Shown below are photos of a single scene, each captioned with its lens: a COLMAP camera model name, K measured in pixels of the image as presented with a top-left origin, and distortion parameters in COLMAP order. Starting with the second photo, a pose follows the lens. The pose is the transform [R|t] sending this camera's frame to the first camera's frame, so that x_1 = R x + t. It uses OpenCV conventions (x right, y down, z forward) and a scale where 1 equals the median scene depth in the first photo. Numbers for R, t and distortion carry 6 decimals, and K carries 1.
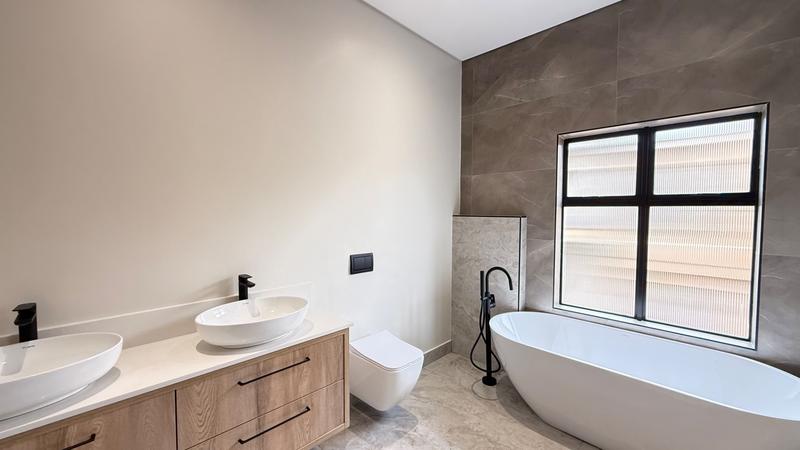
lens RADIAL K [[318.5, 0, 399.1], [0, 318.5, 223.9], [0, 0, 1]] dist [-0.000129, -0.000035]
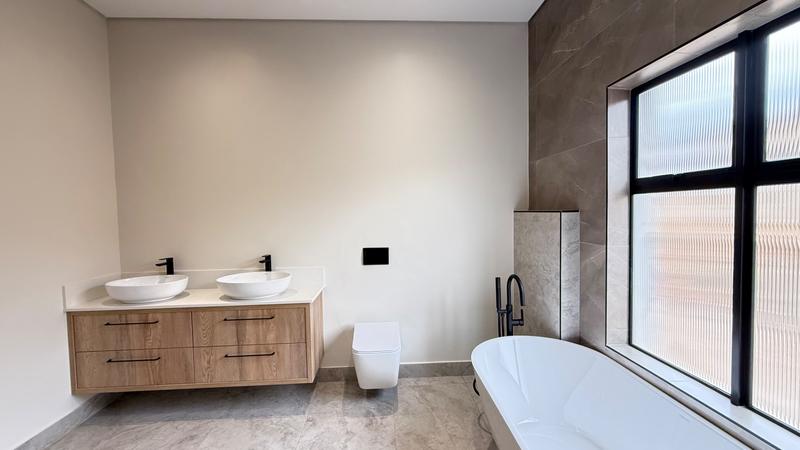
lens RADIAL K [[318.5, 0, 399.1], [0, 318.5, 223.9], [0, 0, 1]] dist [-0.000129, -0.000035]
pose [[0.735376, 0.007108, -0.677622, 0.634367], [-0.003725, 0.999972, 0.006447, 0.003573], [0.677649, -0.002217, 0.735382, 0.215496]]
